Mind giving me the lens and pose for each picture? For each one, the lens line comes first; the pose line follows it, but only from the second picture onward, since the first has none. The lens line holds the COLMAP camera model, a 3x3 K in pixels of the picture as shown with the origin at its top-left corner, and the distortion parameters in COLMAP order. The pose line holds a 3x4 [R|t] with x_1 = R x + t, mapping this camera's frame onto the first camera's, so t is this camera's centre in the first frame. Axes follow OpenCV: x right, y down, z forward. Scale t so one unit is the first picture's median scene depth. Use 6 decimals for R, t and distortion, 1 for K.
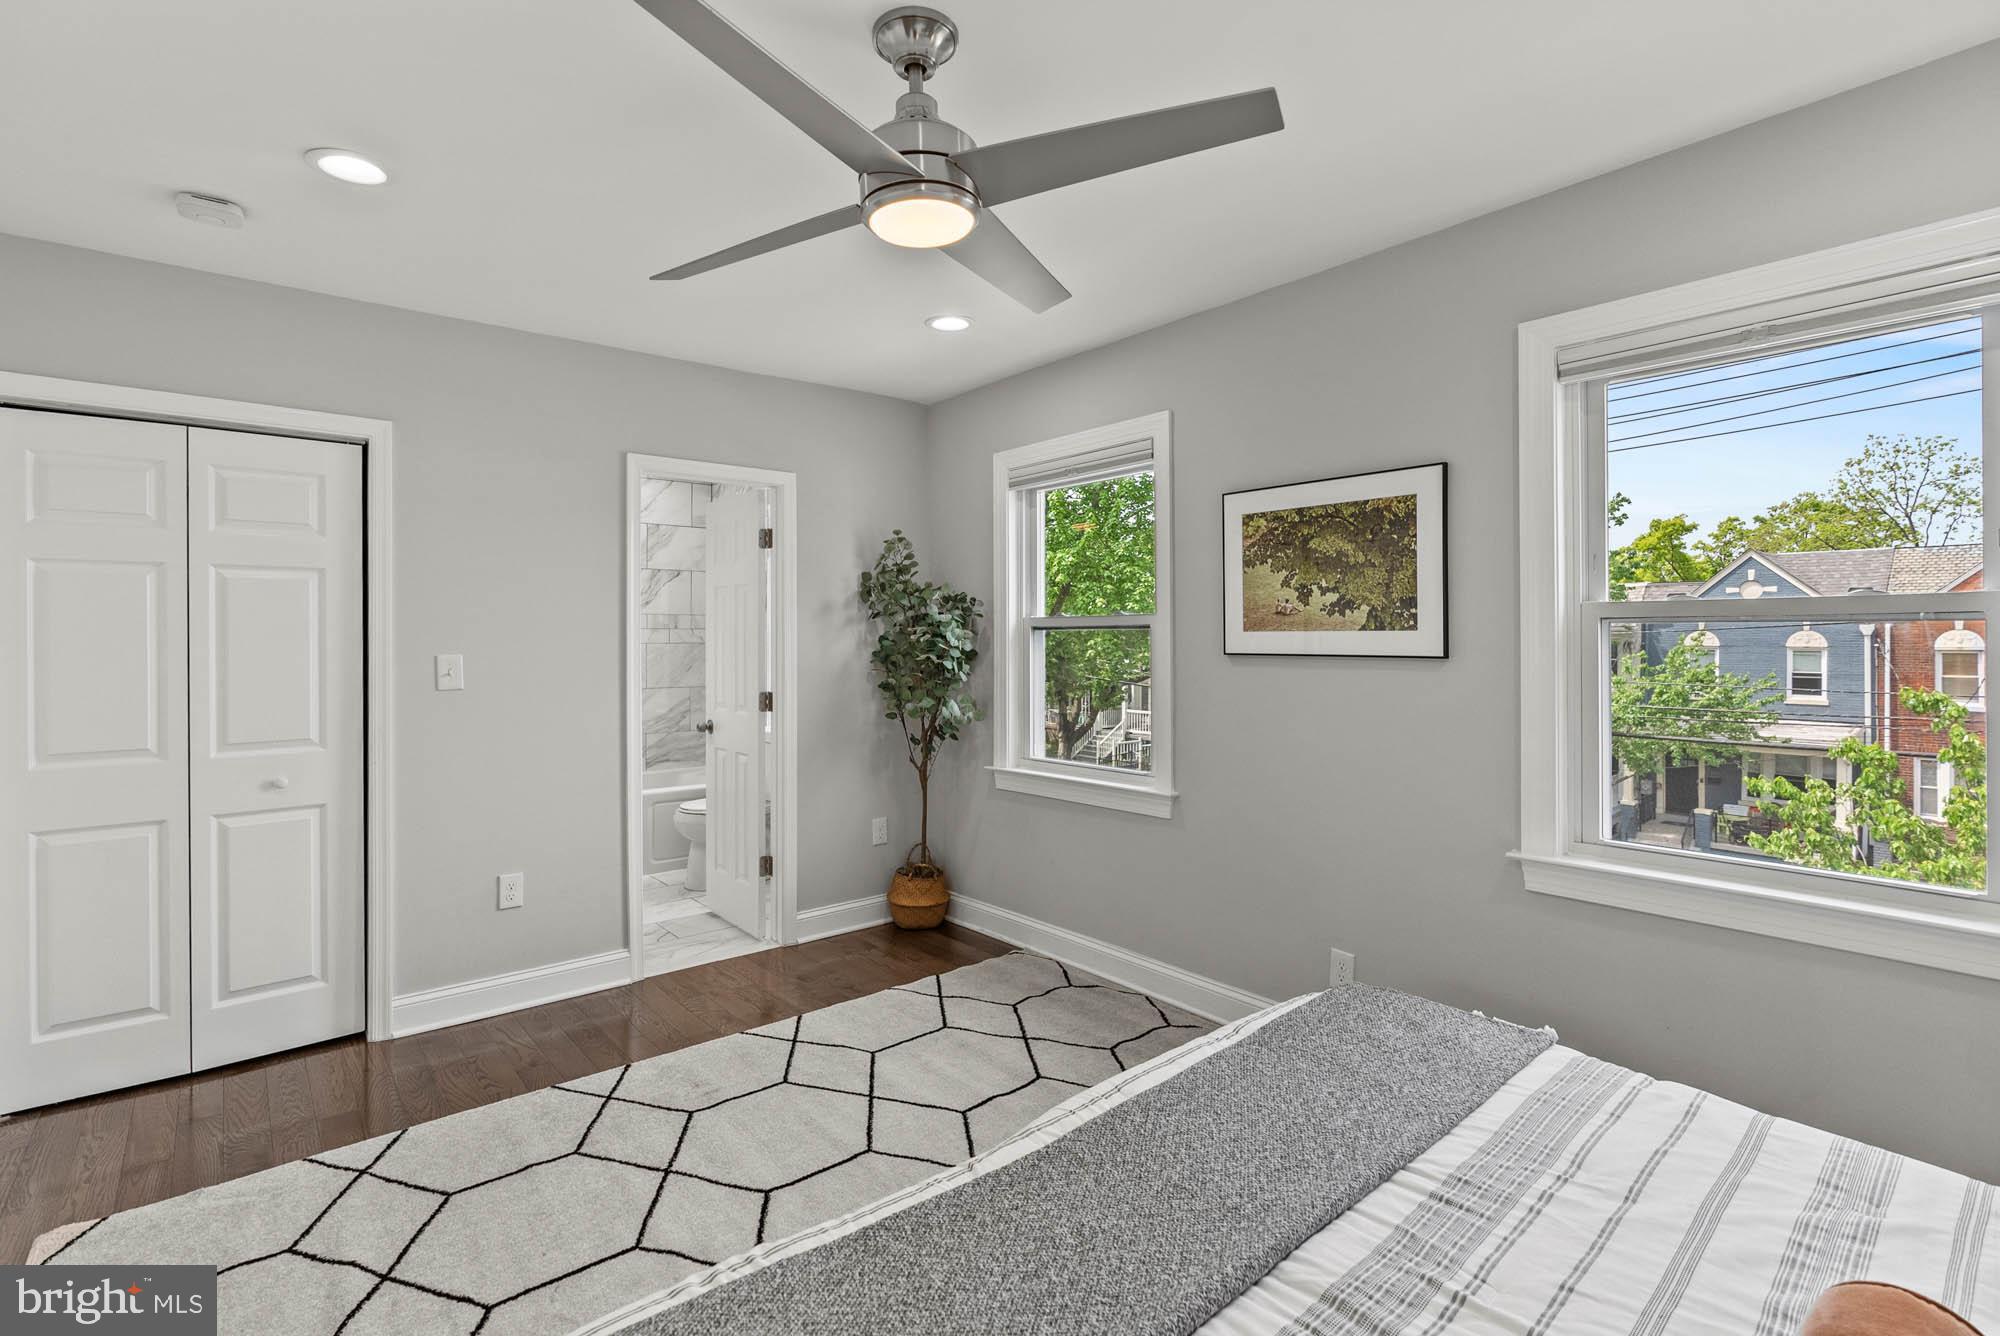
lens RADIAL K [[926.3, 0, 994.0], [0, 926.3, 640.9], [0, 0, 1]] dist [-0.000438, 0.000336]
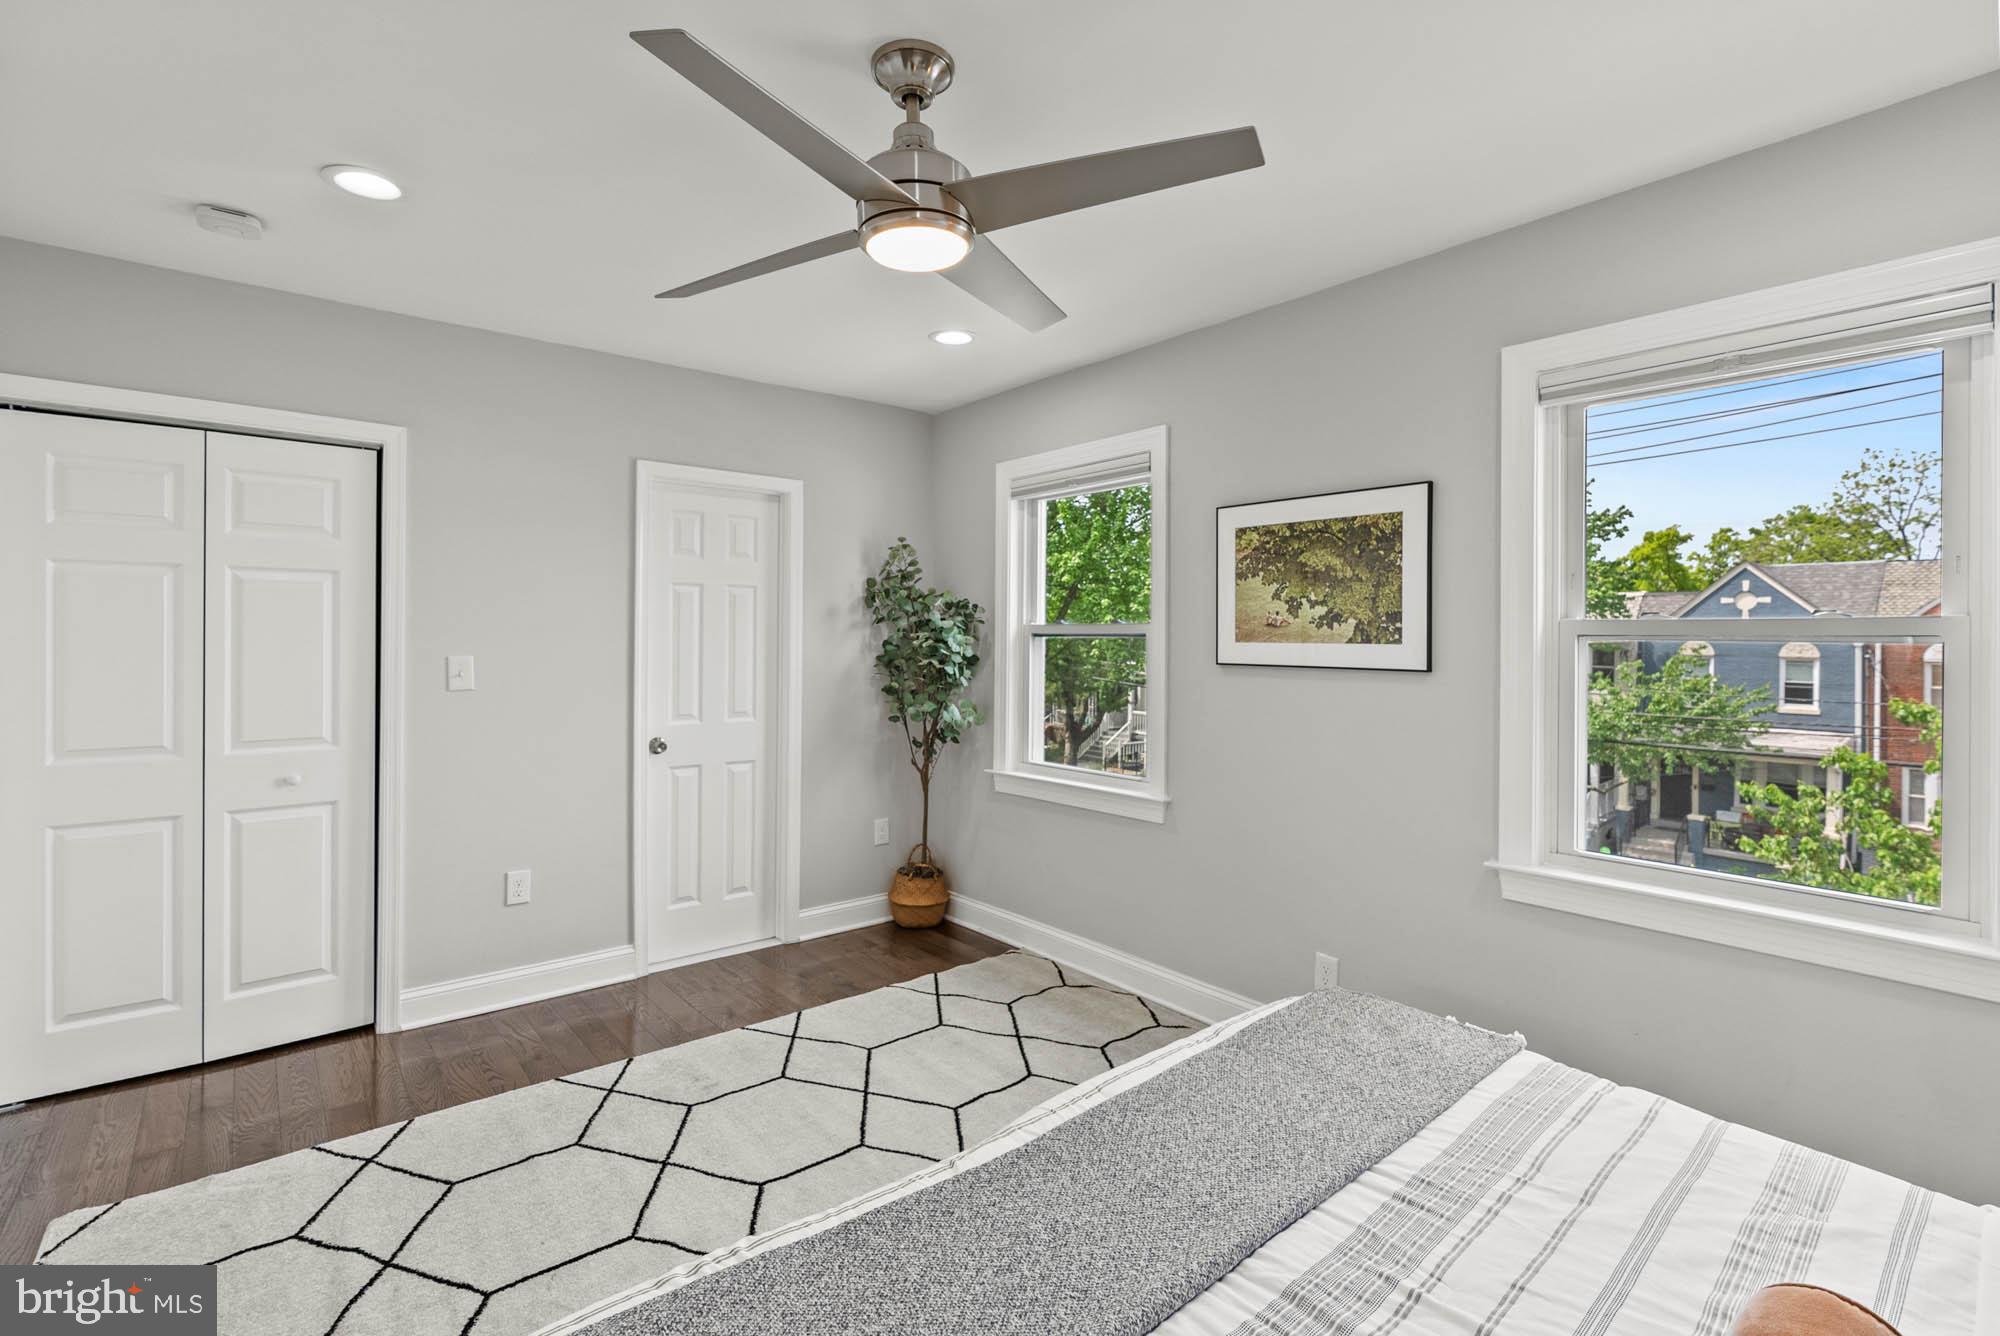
lens RADIAL K [[912.4, 0, 1005.4], [0, 912.4, 642.6], [0, 0, 1]] dist [-0.000737, 0.000280]
pose [[0.999939, 0.010912, 0.001819, 0.015175], [-0.010915, 0.999940, 0.001348, -0.009637], [-0.001804, -0.001368, 0.999997, -0.011004]]
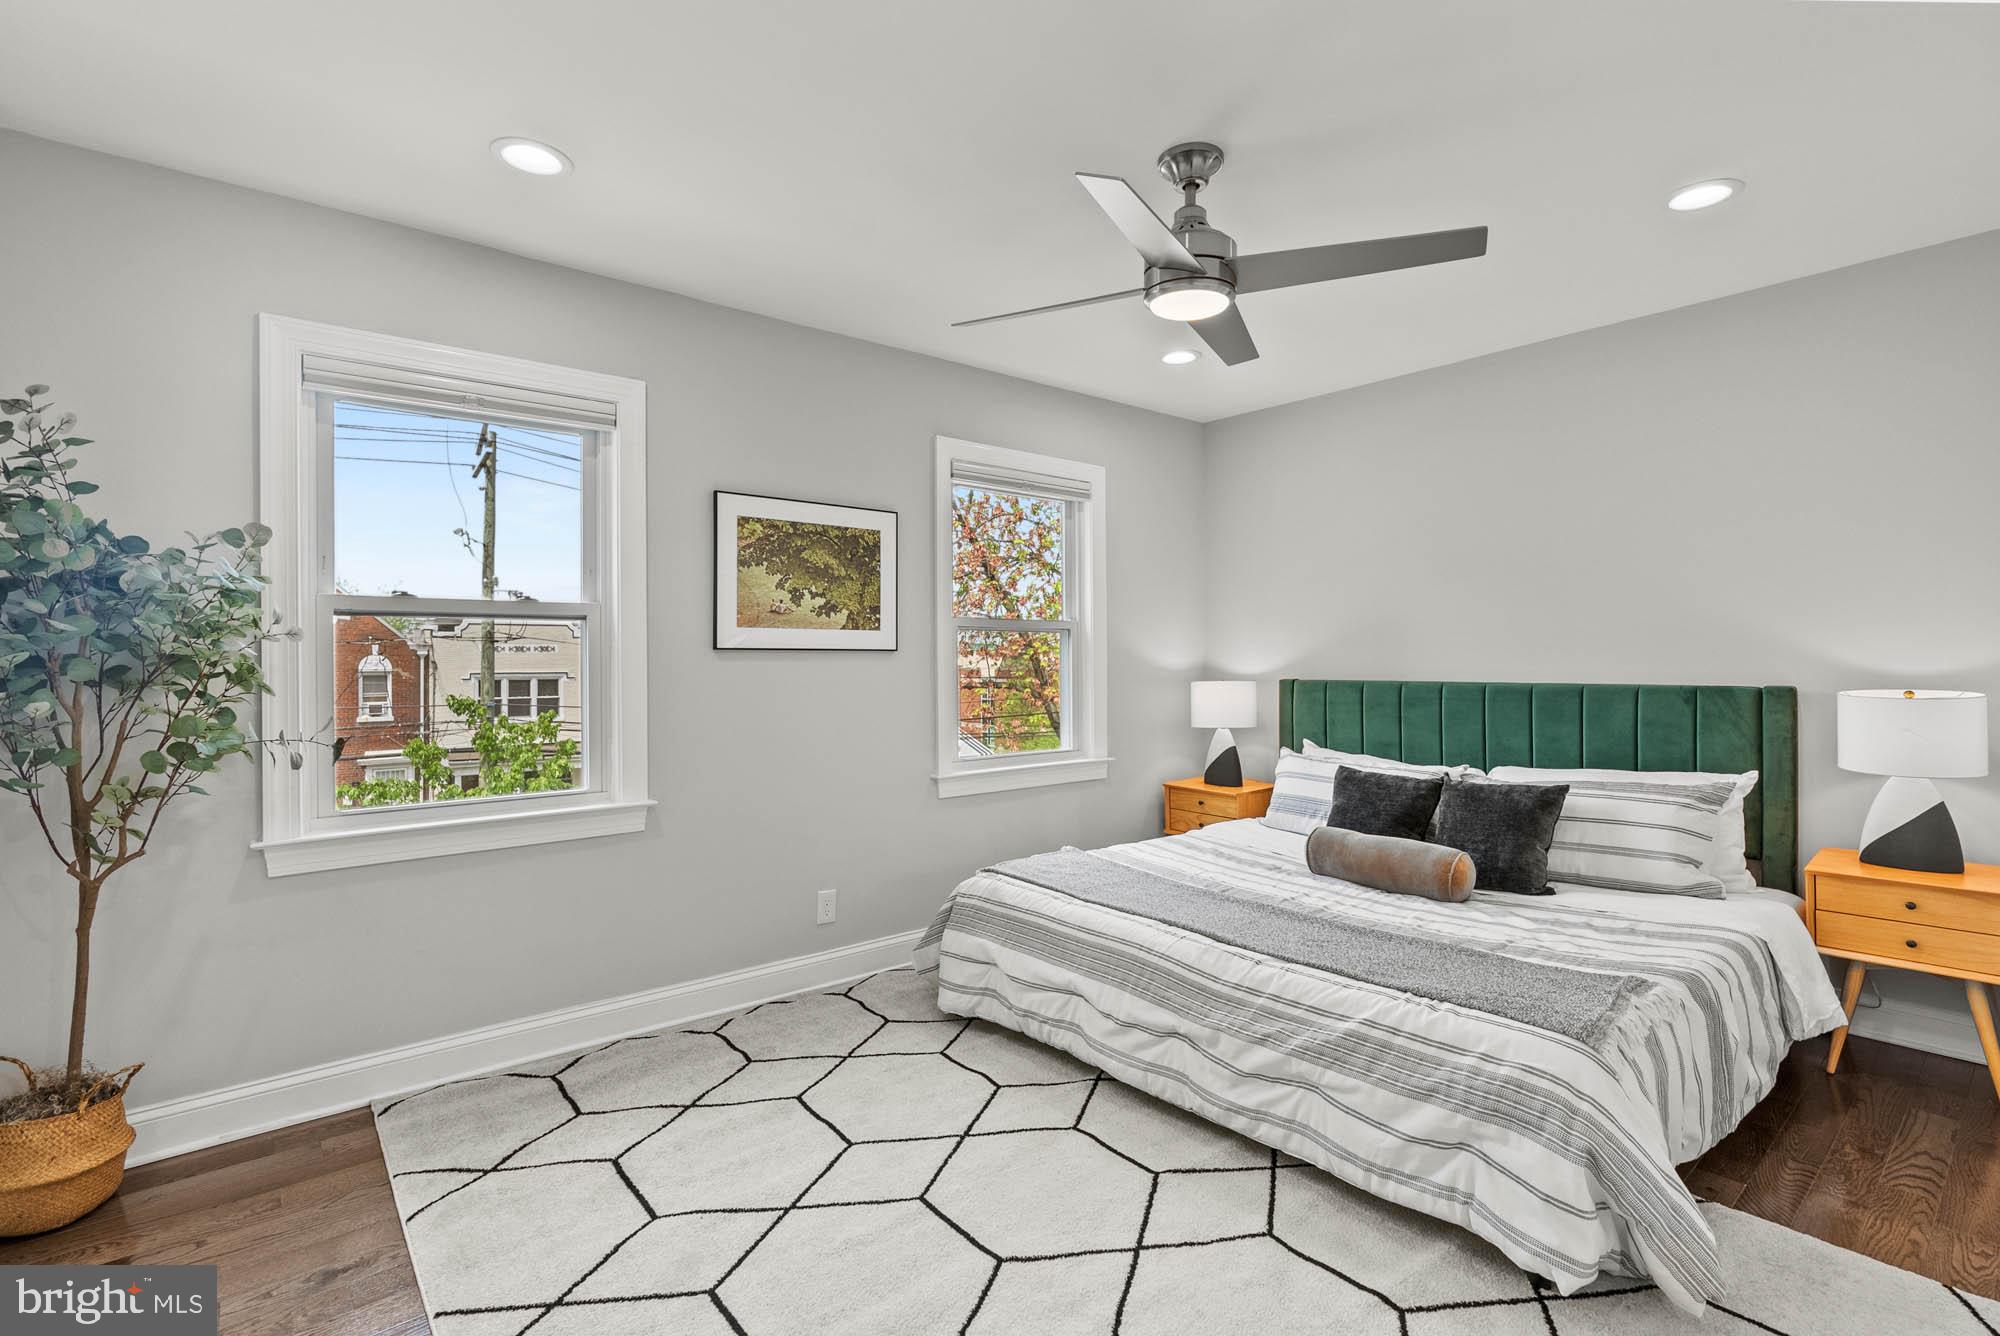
lens RADIAL K [[926.3, 0, 994.0], [0, 926.3, 640.9], [0, 0, 1]] dist [-0.000438, 0.000336]
pose [[0.023410, 0.026965, 0.999362, -0.892105], [0.005473, 0.999618, -0.027100, 0.041151], [-0.999711, 0.006104, 0.023253, 0.795042]]
